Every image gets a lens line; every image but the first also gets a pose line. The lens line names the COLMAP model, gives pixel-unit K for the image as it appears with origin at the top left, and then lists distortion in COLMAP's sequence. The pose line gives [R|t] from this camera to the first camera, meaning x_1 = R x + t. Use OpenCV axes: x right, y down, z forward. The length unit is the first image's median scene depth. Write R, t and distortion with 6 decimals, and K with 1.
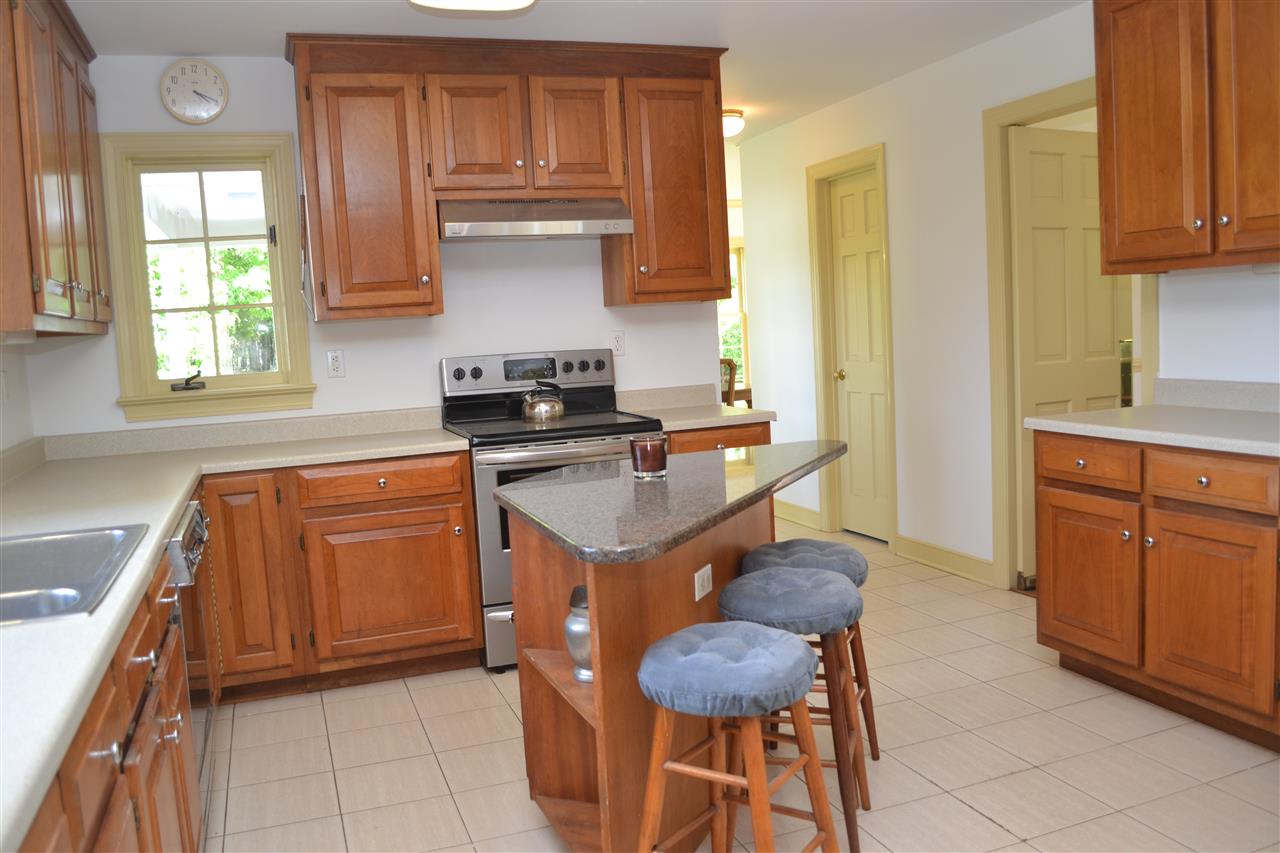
lens RADIAL K [[1029.4, 0, 640.0], [0, 1029.4, 426.5], [0, 0, 1]] dist [-0.082036, 0.008106]
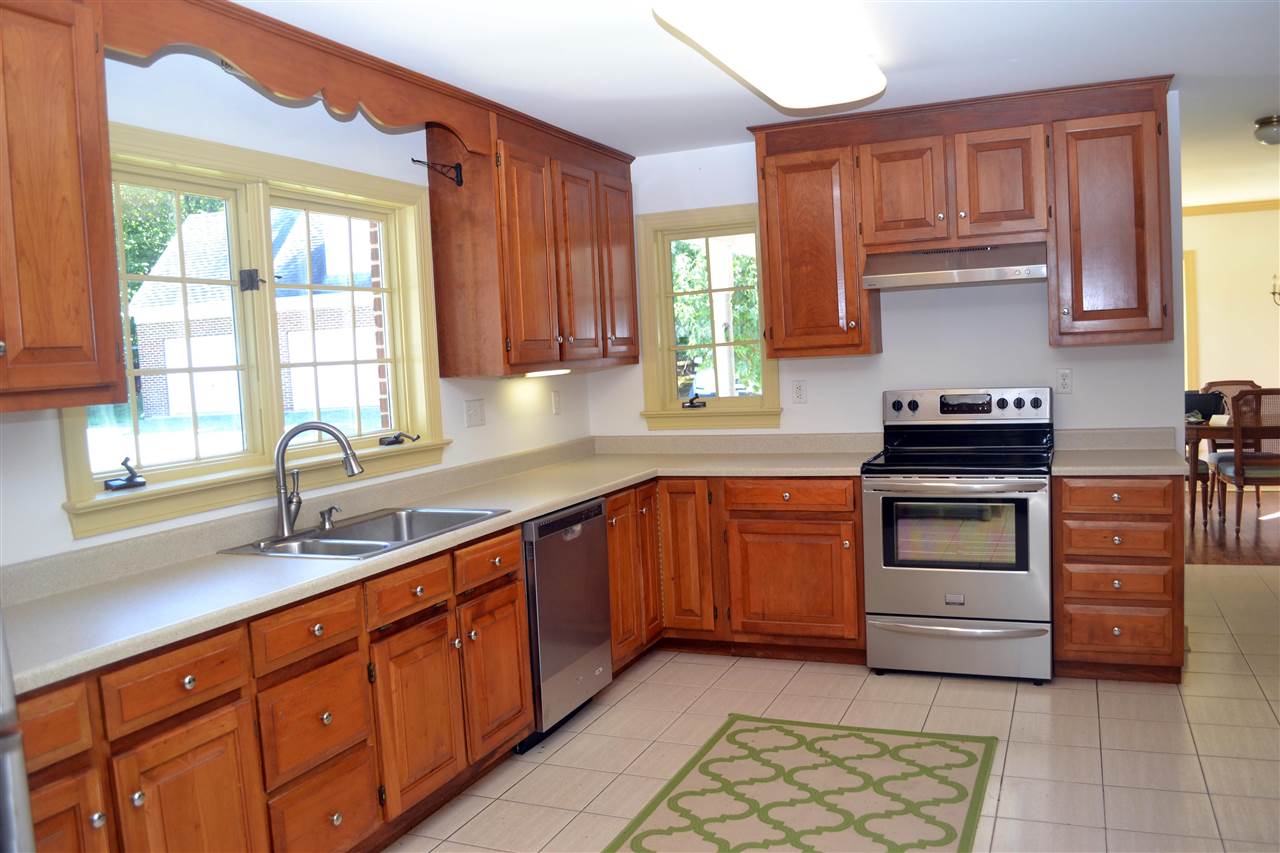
lens RADIAL K [[1029.4, 0, 640.0], [0, 1029.4, 426.5], [0, 0, 1]] dist [-0.082036, 0.008106]
pose [[0.729396, 0.067027, -0.680800, 0.425095], [-0.057766, 0.997669, 0.036335, -0.059002], [0.681648, 0.012824, 0.731567, -0.007720]]
